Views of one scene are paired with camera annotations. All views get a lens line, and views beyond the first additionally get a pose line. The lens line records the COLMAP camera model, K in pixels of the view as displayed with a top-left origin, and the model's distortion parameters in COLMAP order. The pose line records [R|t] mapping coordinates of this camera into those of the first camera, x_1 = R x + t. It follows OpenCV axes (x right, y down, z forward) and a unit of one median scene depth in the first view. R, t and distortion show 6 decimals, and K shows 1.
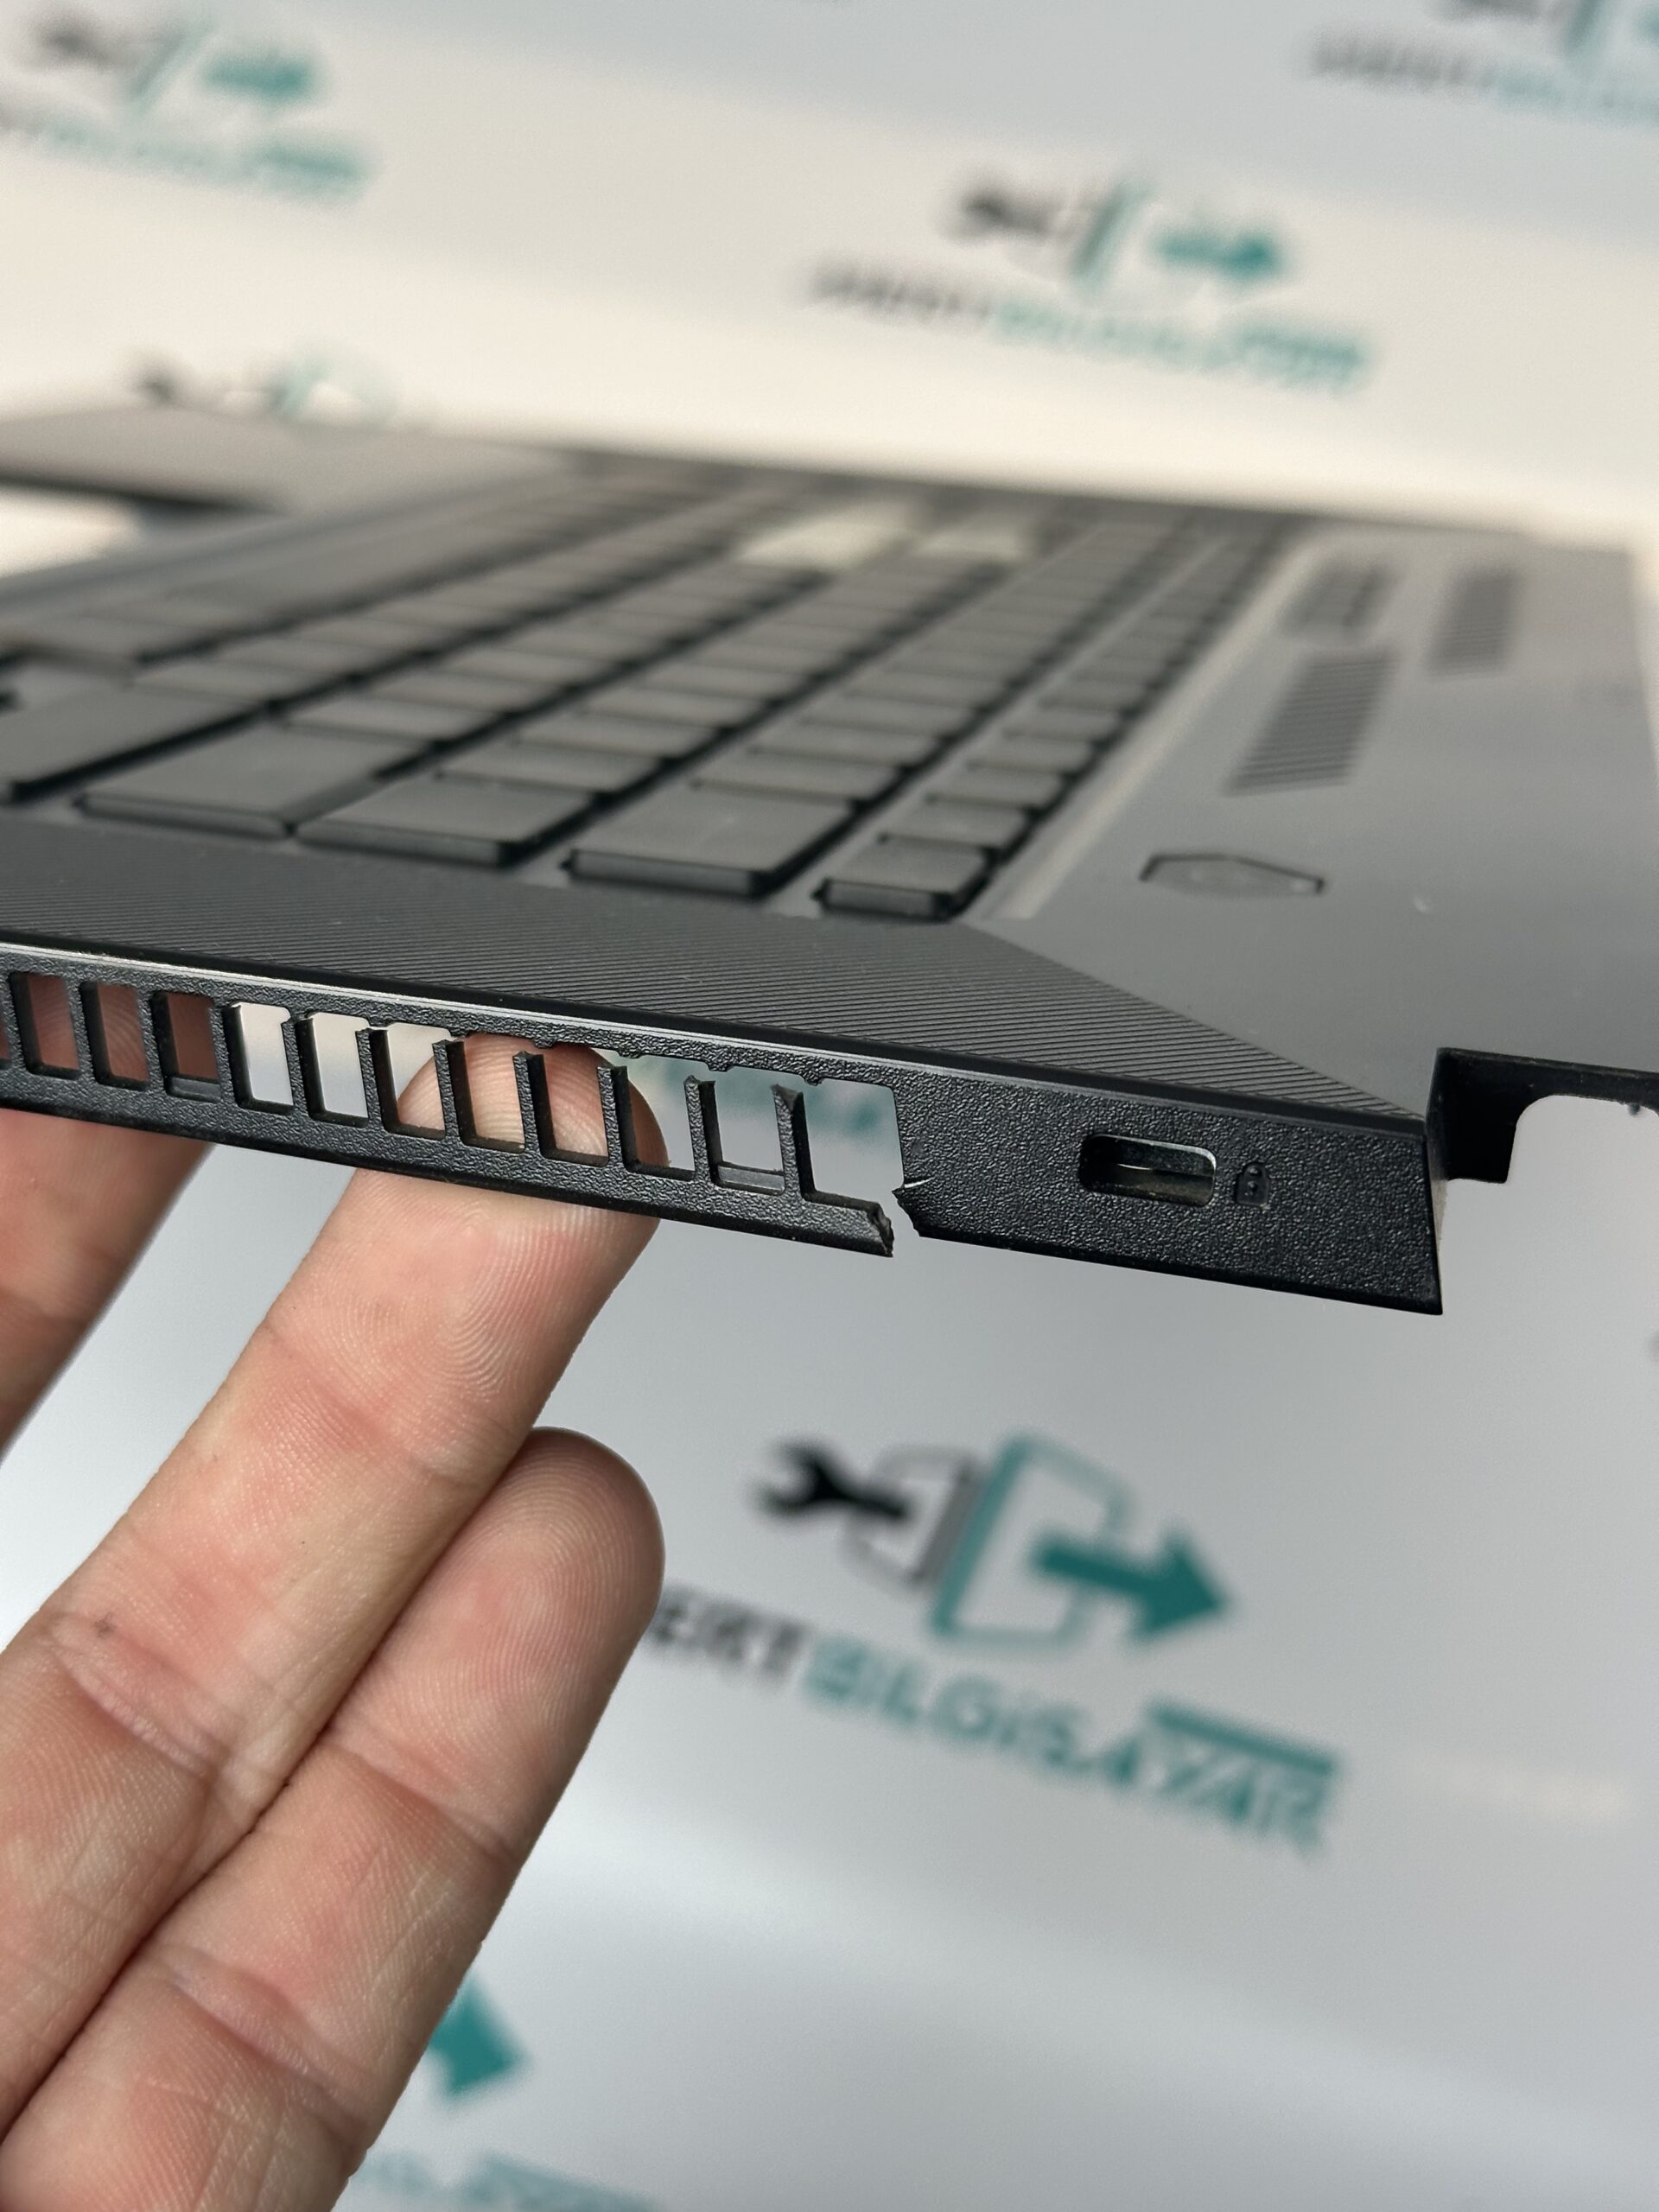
lens RADIAL K [[3077.6, 0, 835.1], [0, 3077.6, 1094.0], [0, 0, 1]] dist [0.047282, 0.000000]
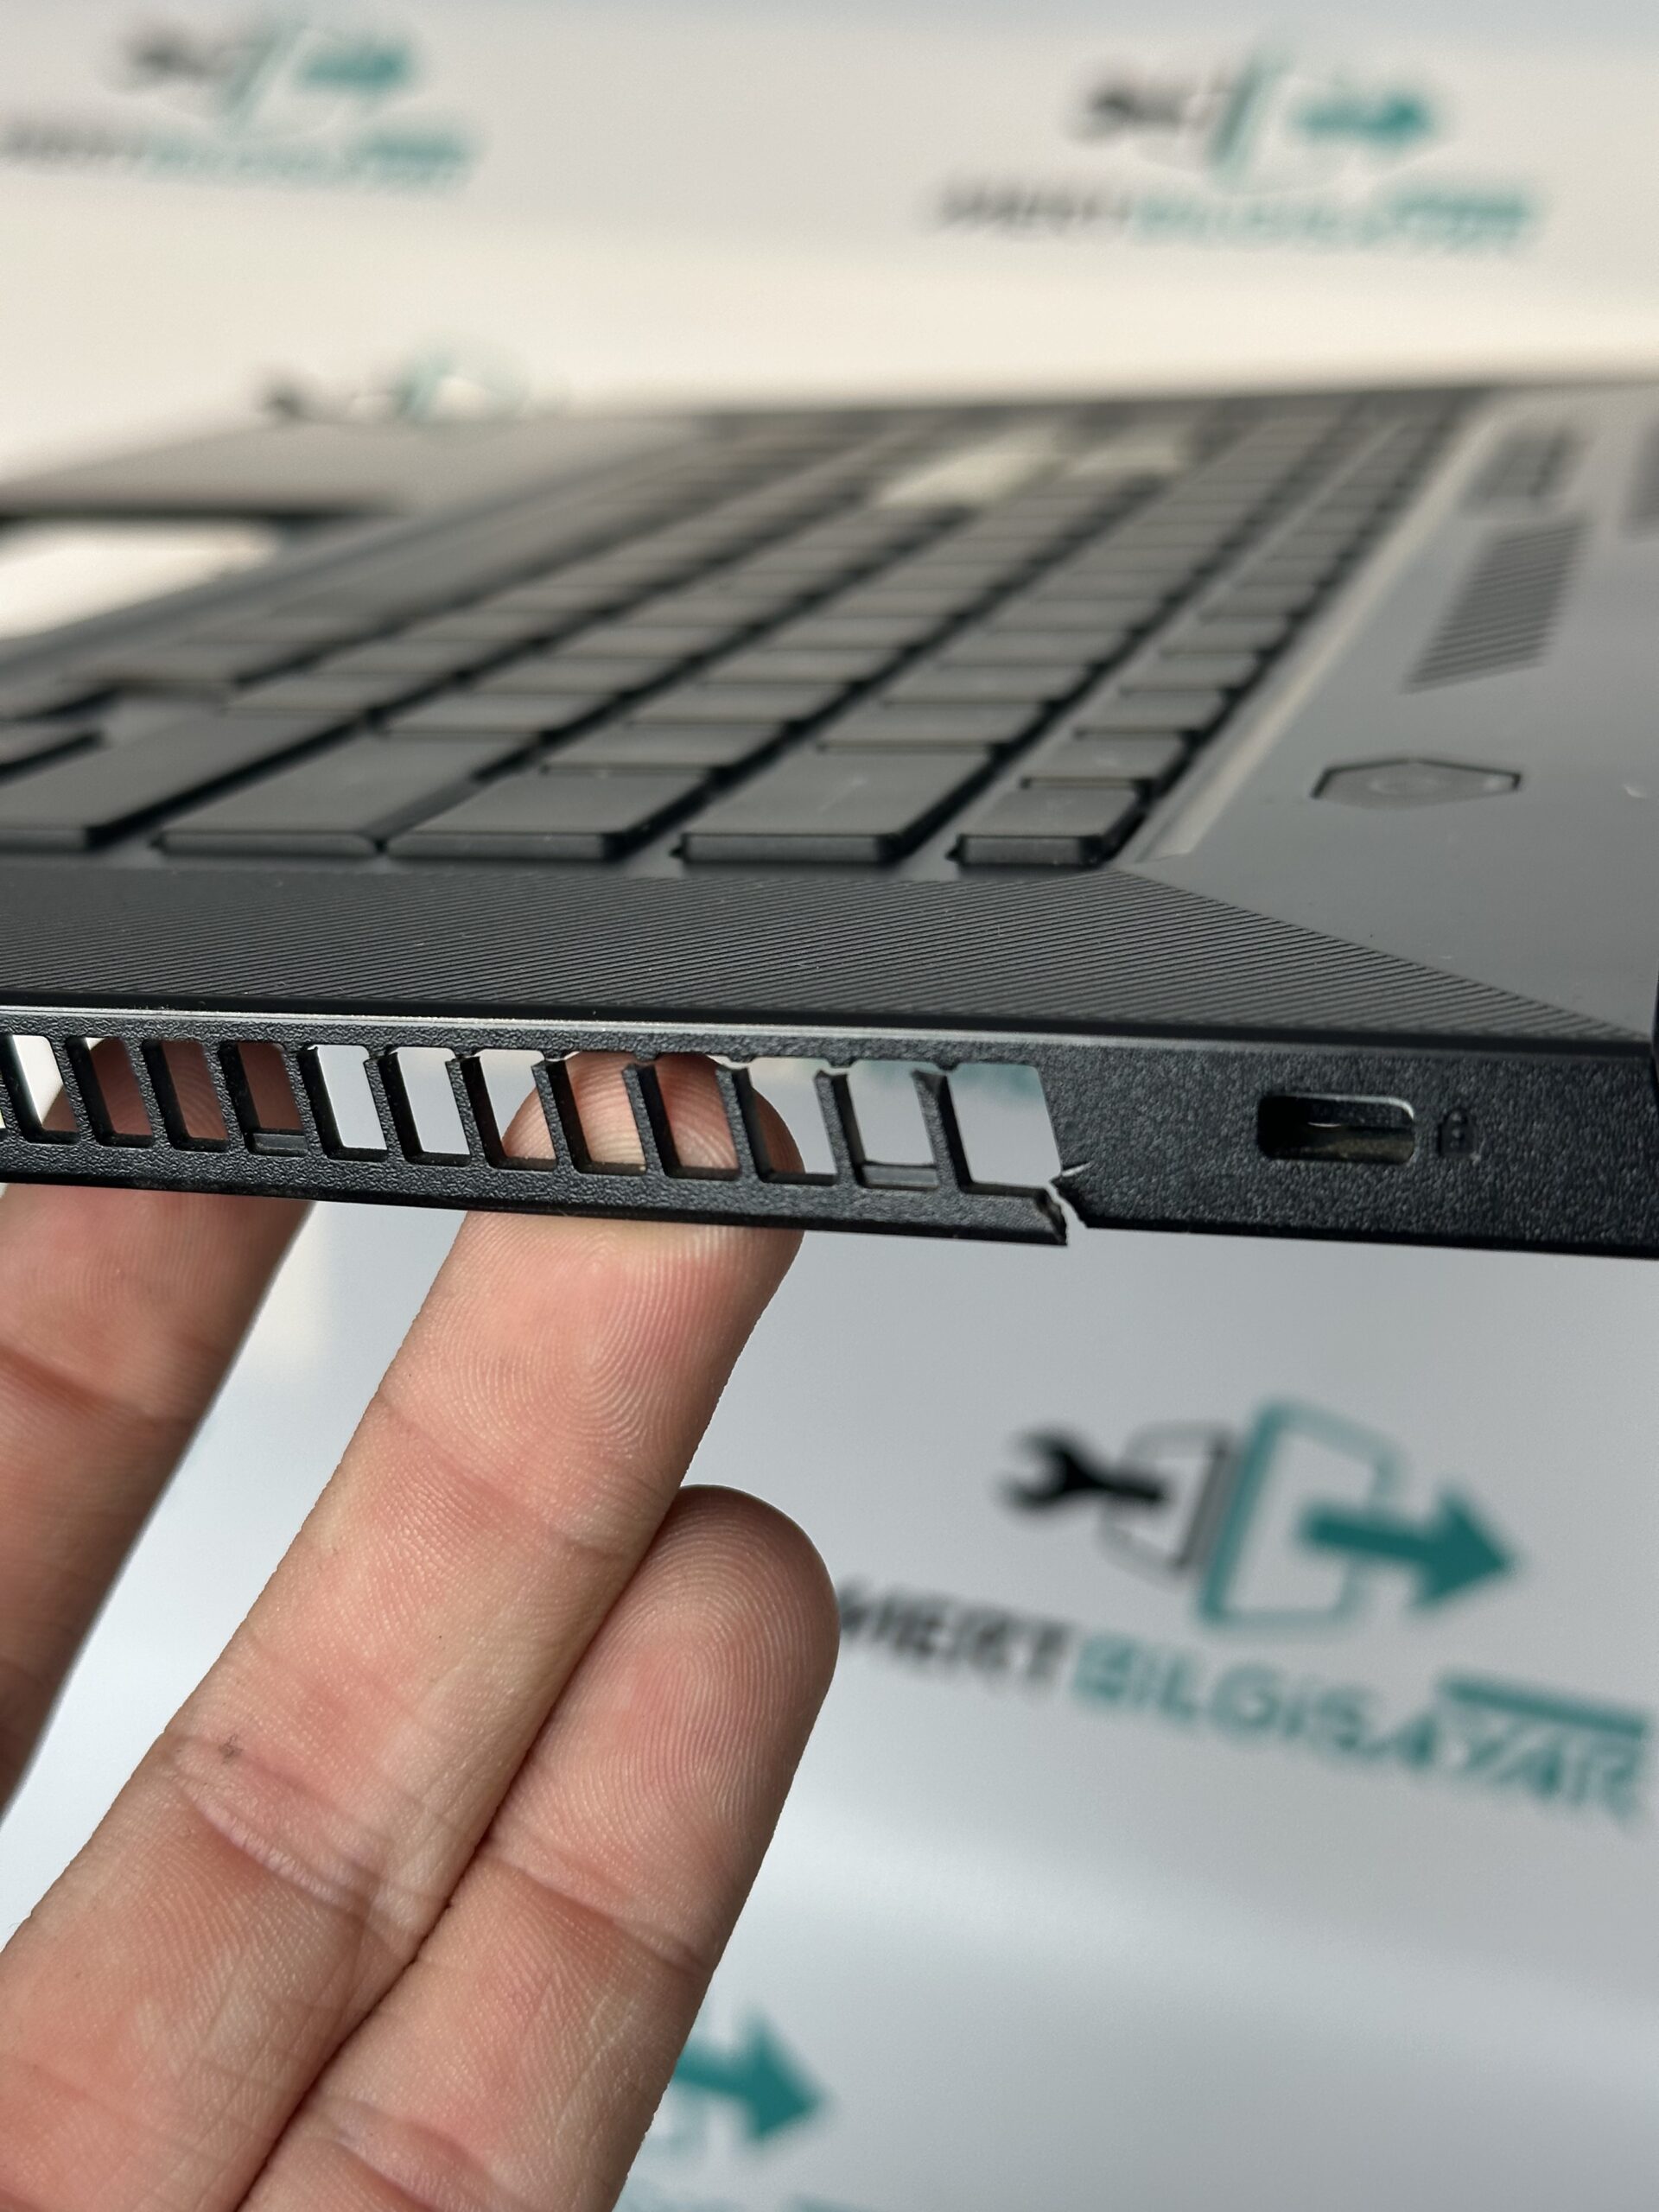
lens RADIAL K [[3077.6, 0, 893.8], [0, 3077.6, 1115.6], [0, 0, 1]] dist [0.047282, 0.000000]
pose [[0.992300, -0.103457, -0.068097, 0.027601], [0.104766, 0.994369, 0.015943, -0.004495], [0.066064, -0.022954, 0.997551, 0.090822]]
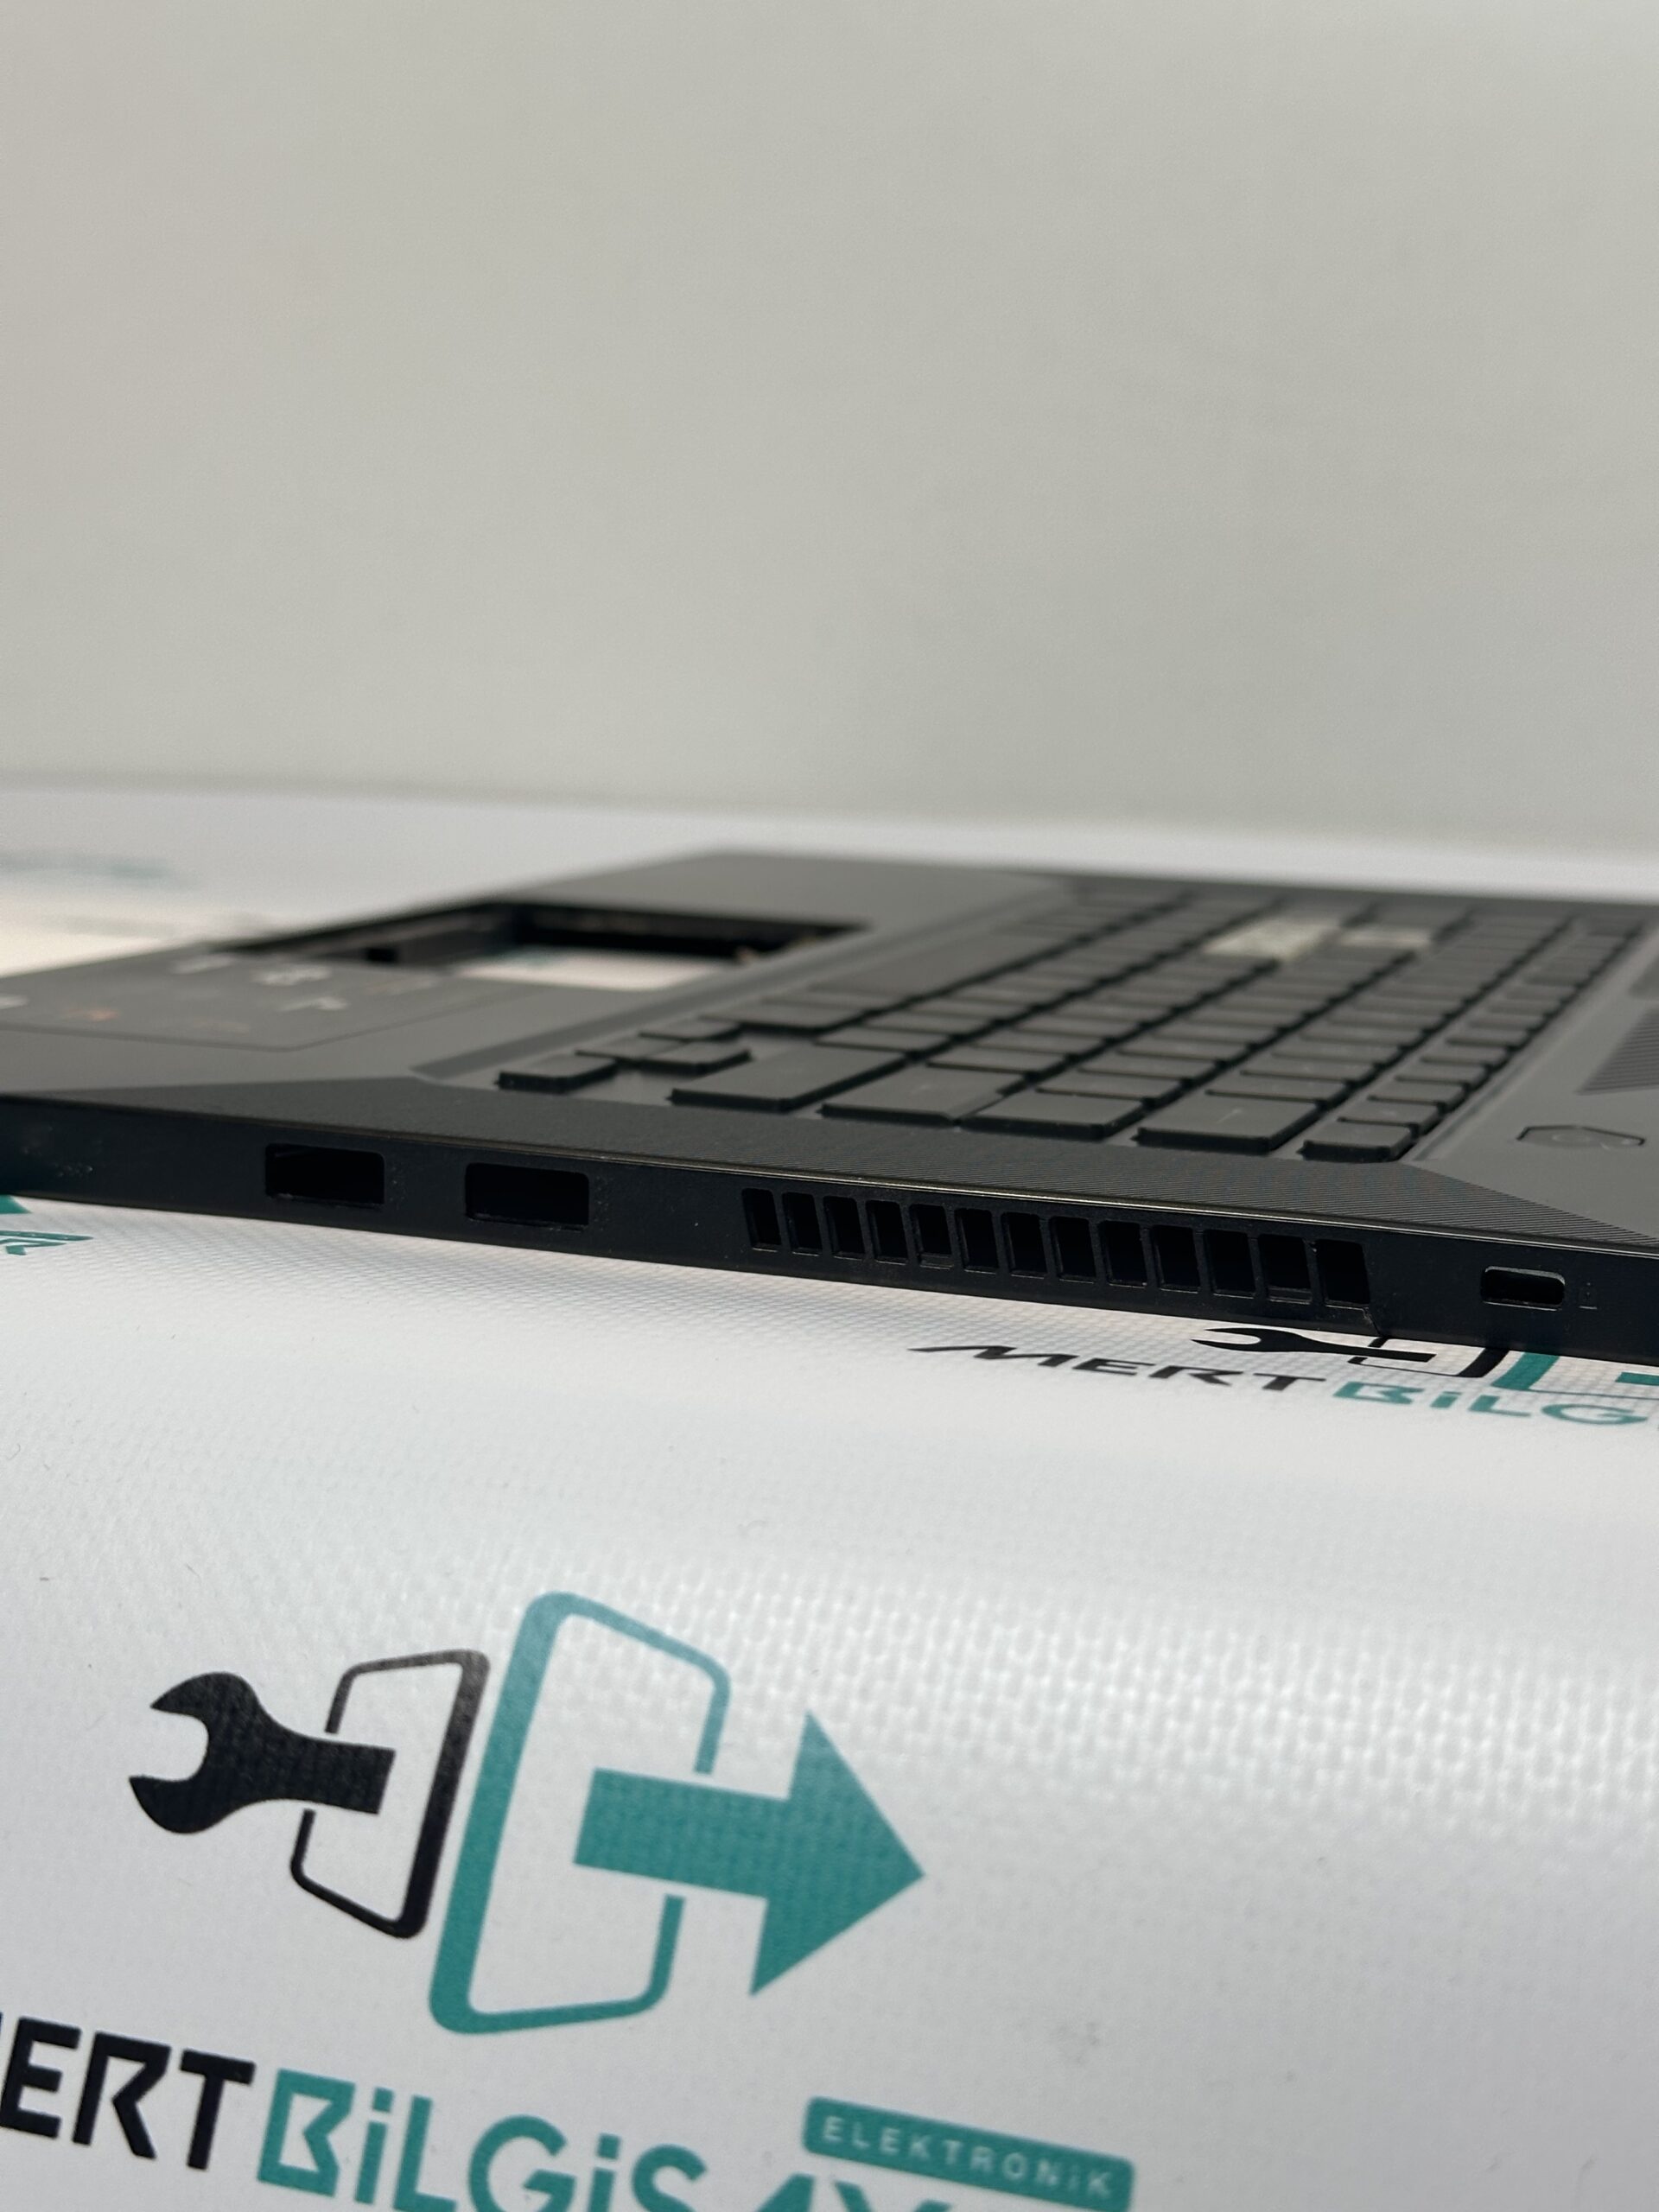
lens RADIAL K [[3077.6, 0, 809.2], [0, 3077.6, 1110.2], [0, 0, 1]] dist [0.047282, 0.000000]
pose [[0.990088, -0.025943, -0.138029, -0.032648], [0.007367, 0.991032, -0.133425, 0.106210], [0.140252, 0.131085, 0.981400, -0.492892]]
